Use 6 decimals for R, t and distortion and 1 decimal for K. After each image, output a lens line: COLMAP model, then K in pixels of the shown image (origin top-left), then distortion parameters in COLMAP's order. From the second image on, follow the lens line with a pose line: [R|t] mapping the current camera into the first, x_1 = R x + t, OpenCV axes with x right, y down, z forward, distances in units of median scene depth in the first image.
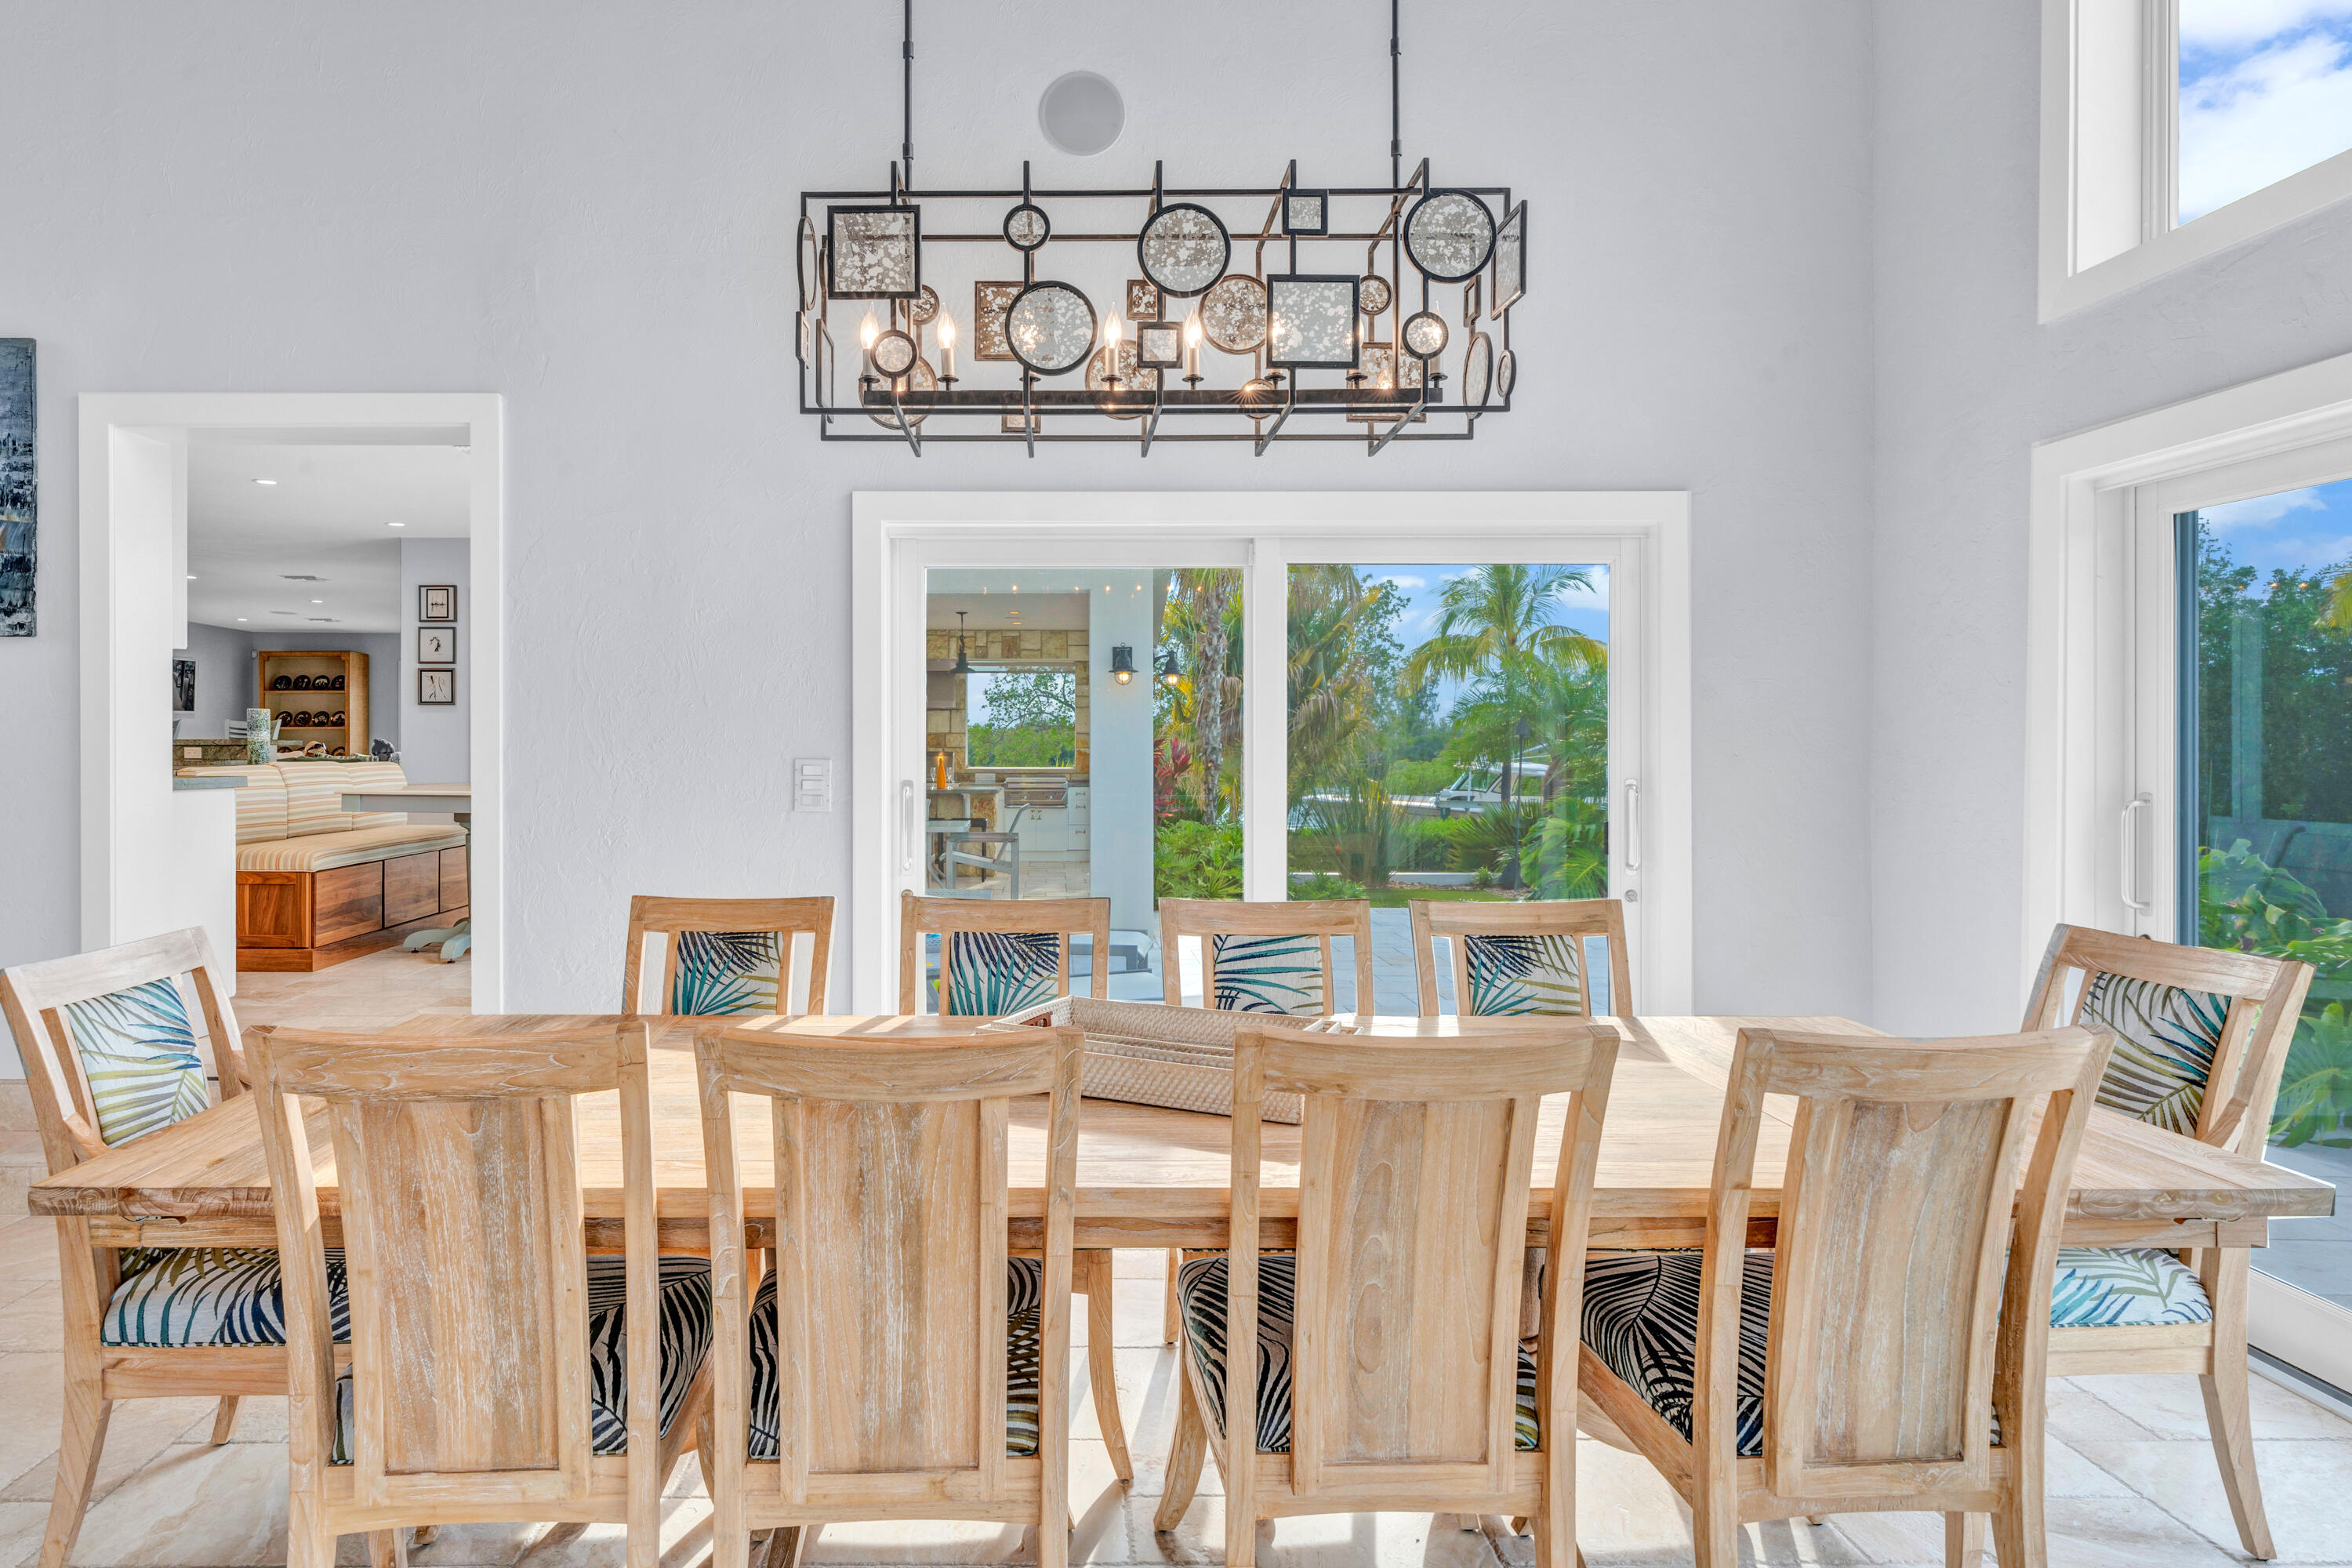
lens RADIAL K [[1385.6, 0, 1066.7], [0, 1385.6, 746.3], [0, 0, 1]] dist [-0.014621, 0.016928]
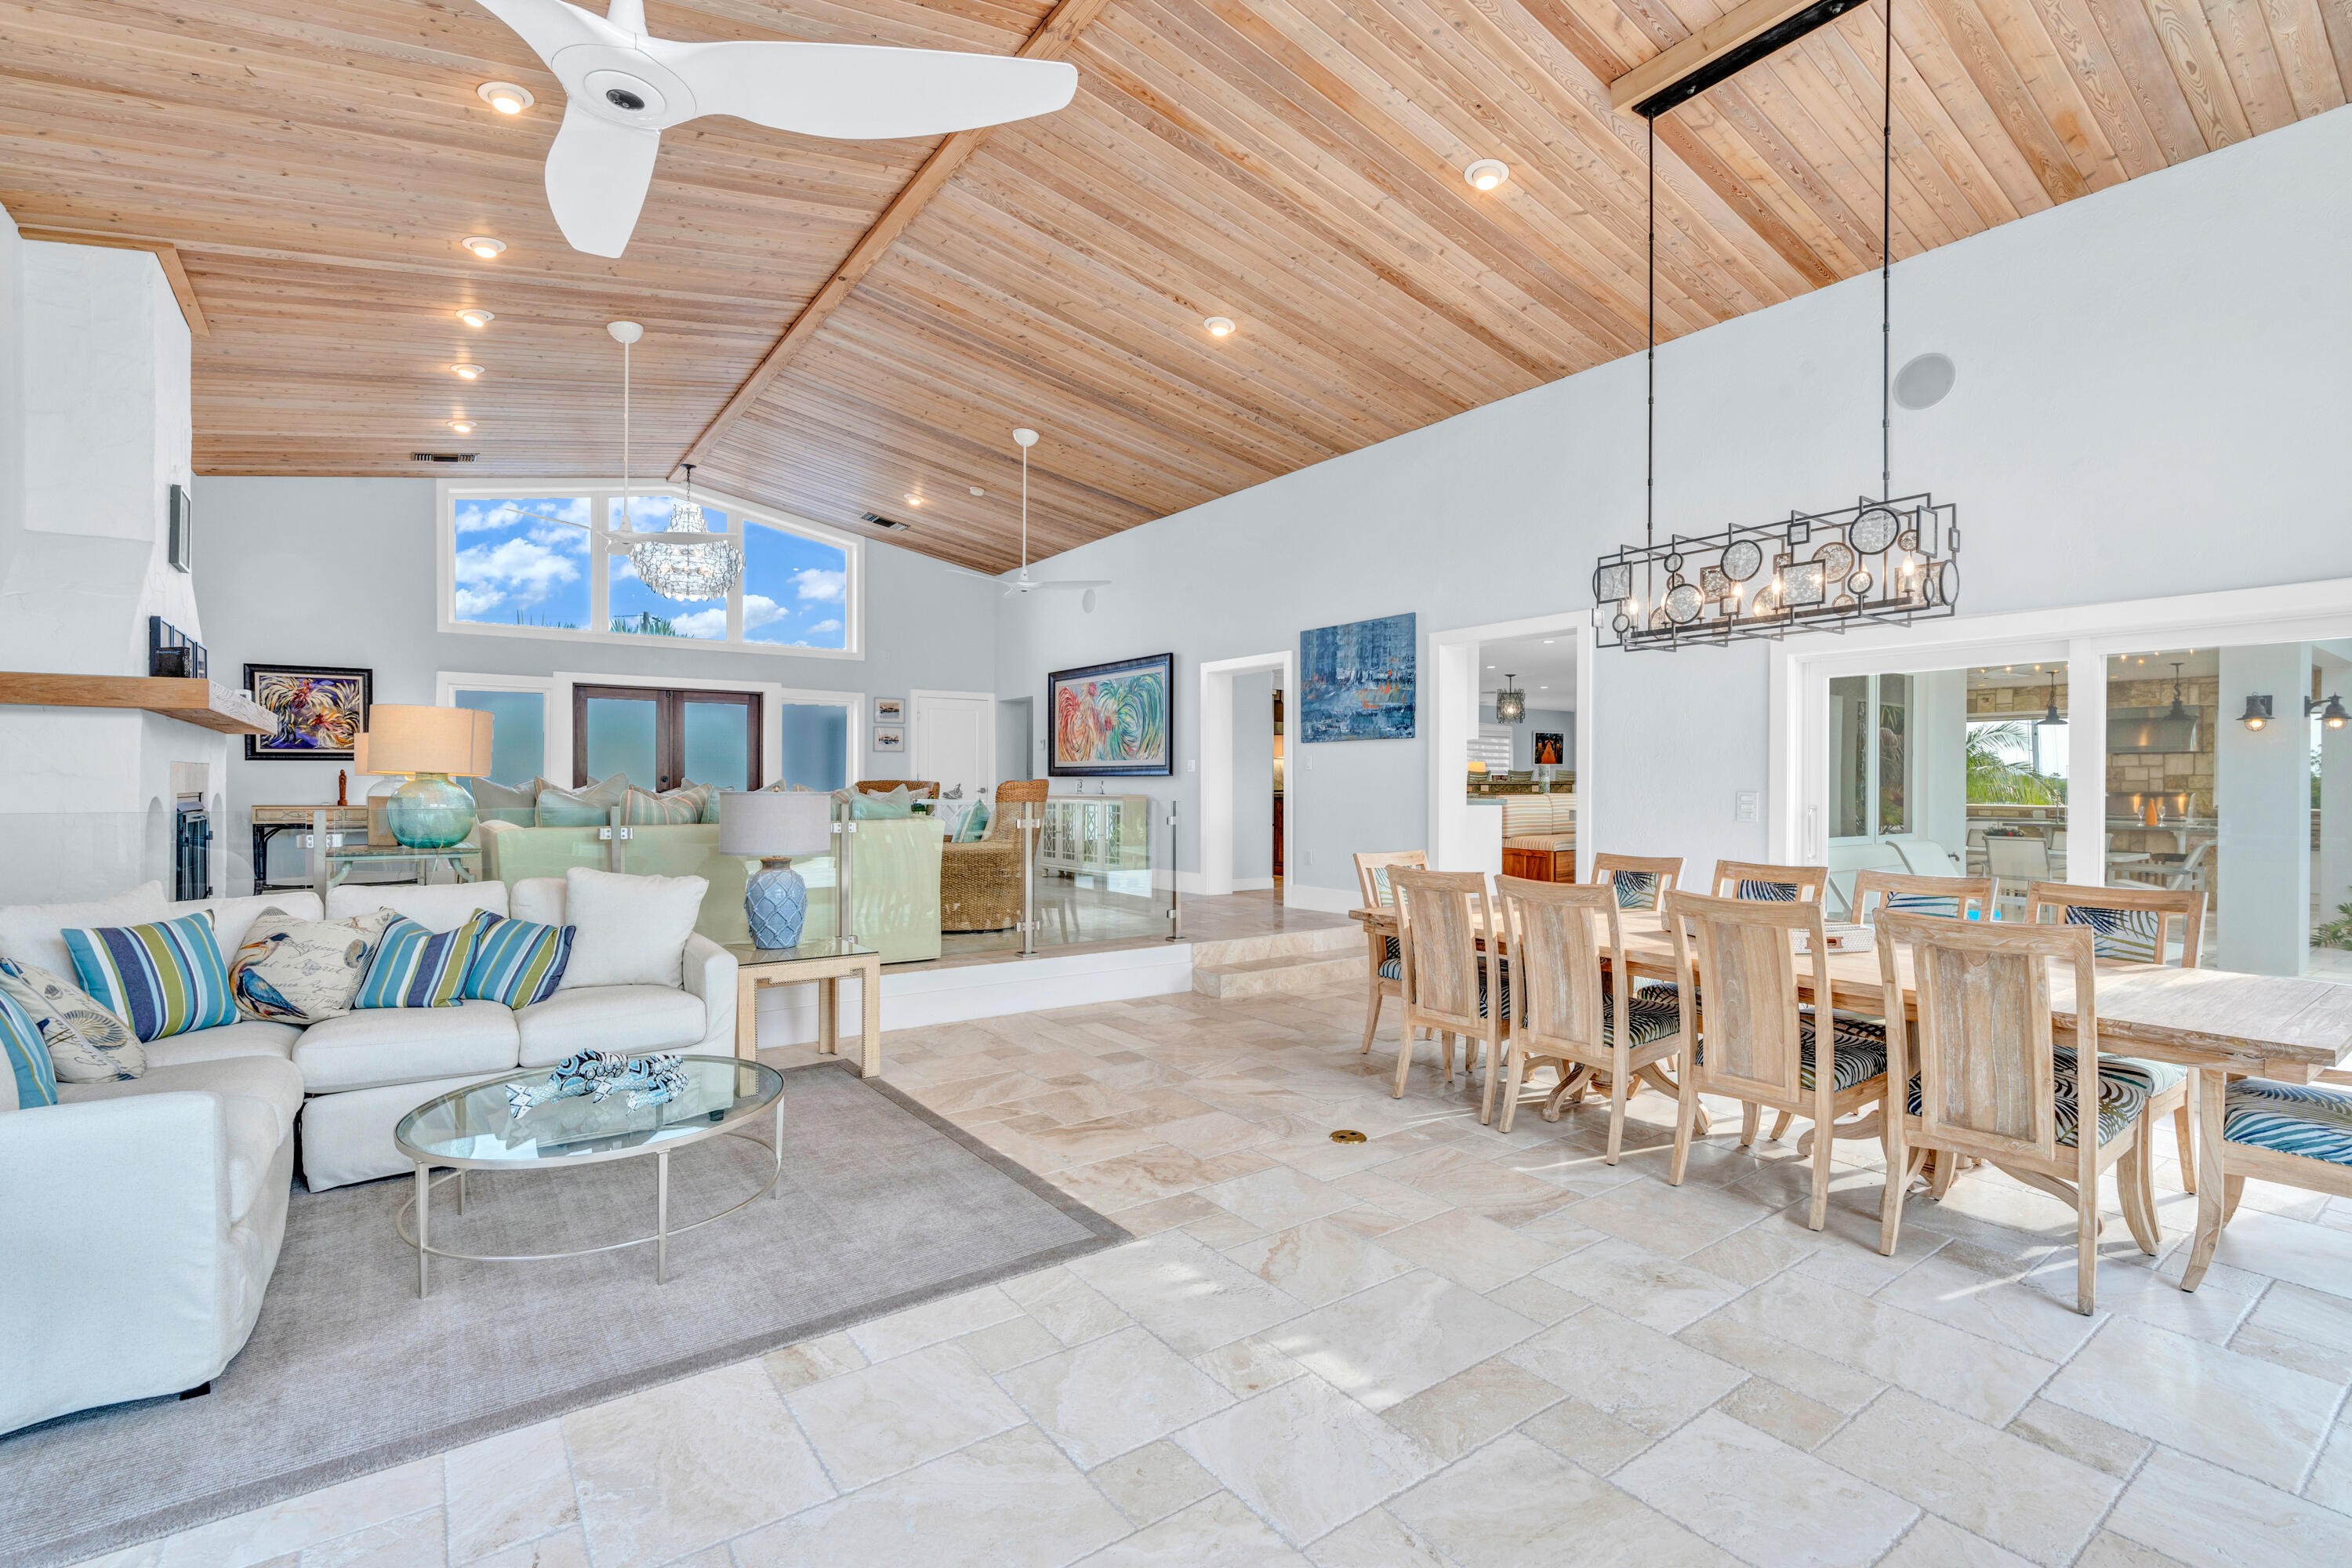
lens RADIAL K [[1055.8, 0, 1186.1], [0, 1055.8, 791.4], [0, 0, 1]] dist [-0.013254, 0.006004]
pose [[0.583428, 0.006818, -0.812136, 0.939756], [-0.003077, 0.999976, 0.006185, 0.004260], [0.812159, -0.001110, 0.583435, -0.710793]]
